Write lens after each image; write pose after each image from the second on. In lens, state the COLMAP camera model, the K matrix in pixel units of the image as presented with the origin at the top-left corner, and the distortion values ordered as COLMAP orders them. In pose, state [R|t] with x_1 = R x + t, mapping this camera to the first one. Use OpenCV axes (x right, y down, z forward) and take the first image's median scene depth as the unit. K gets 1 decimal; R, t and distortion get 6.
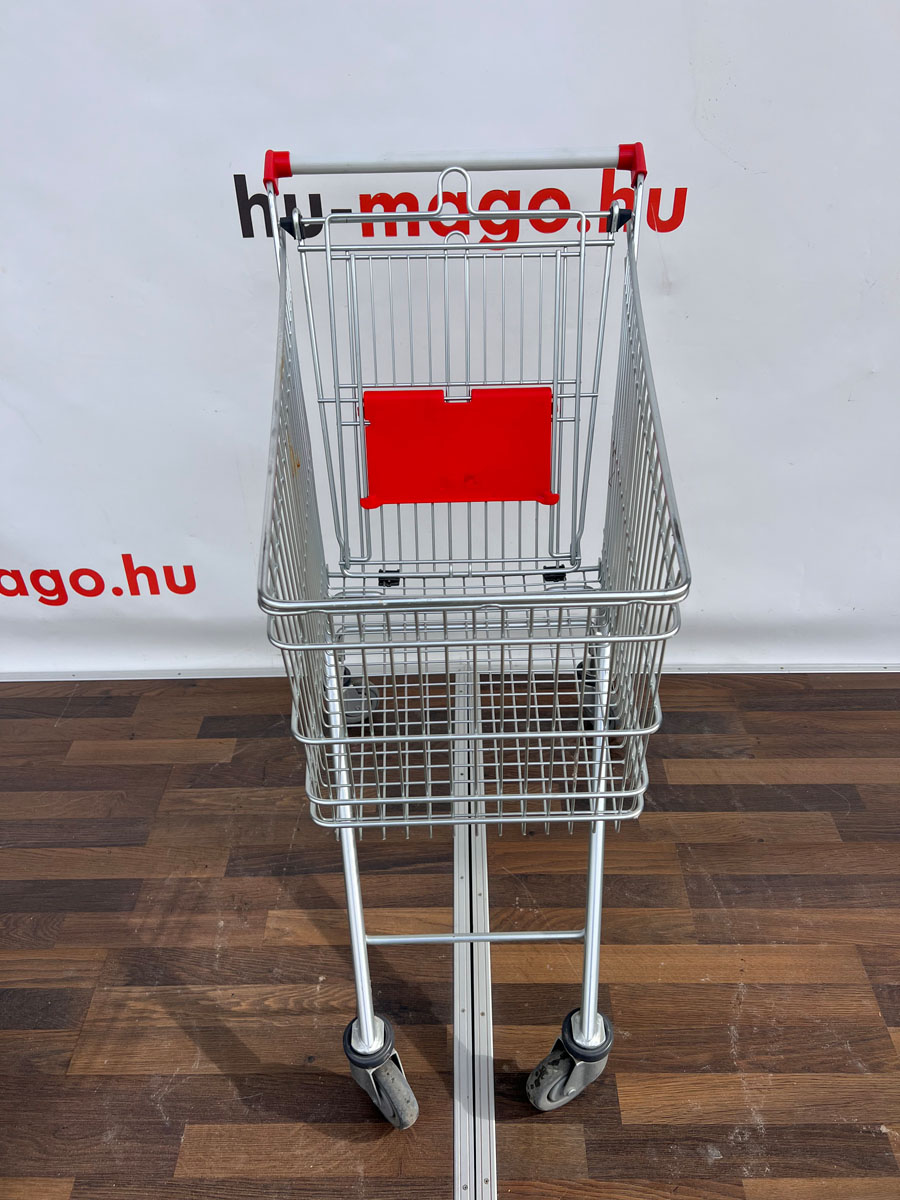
lens RADIAL K [[898.5, 0, 453.8], [0, 898.5, 592.1], [0, 0, 1]] dist [0.034404, -0.040943]
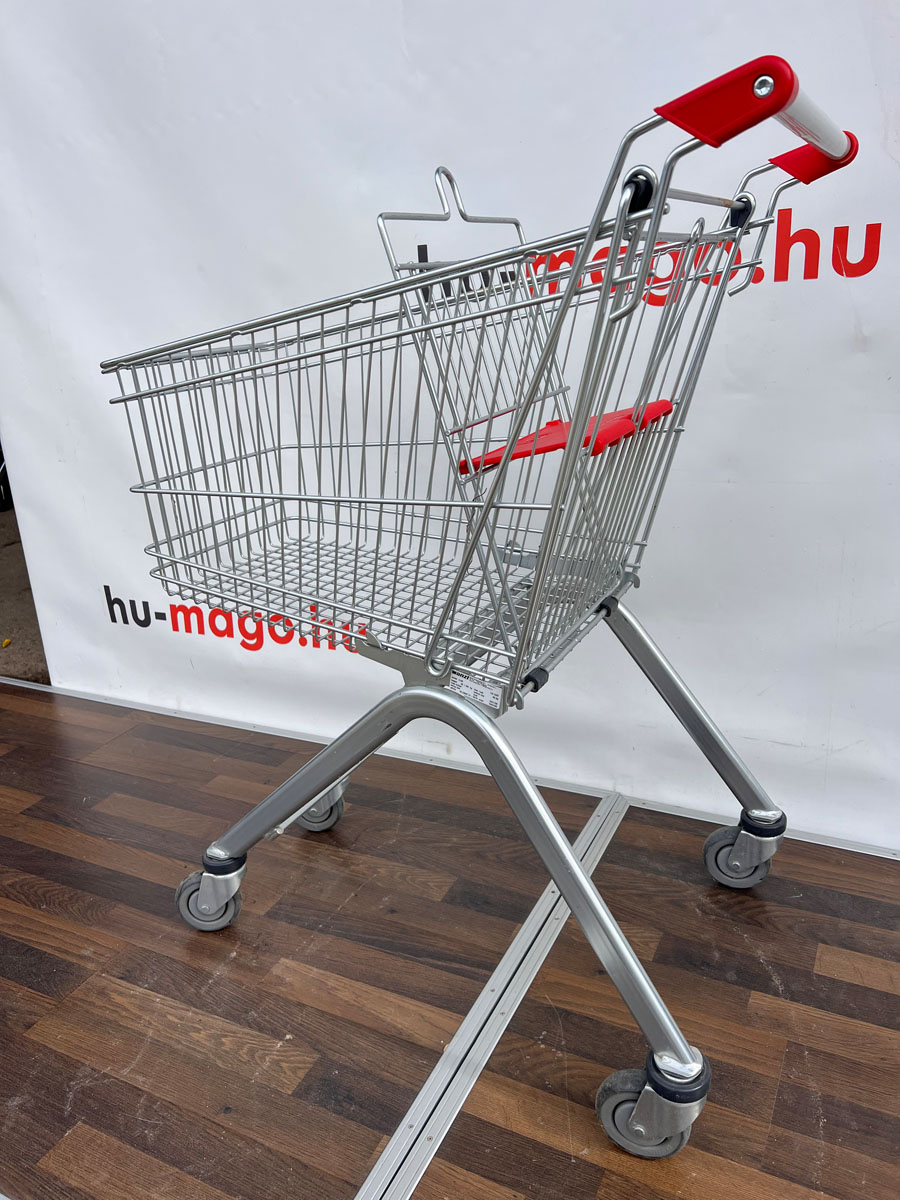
lens RADIAL K [[898.5, 0, 439.8], [0, 898.5, 604.4], [0, 0, 1]] dist [0.034404, -0.040943]
pose [[0.888433, 0.108007, -0.446118, 0.300502], [-0.222338, 0.951551, -0.212407, 0.173033], [0.401563, 0.287898, 0.869403, 0.175356]]
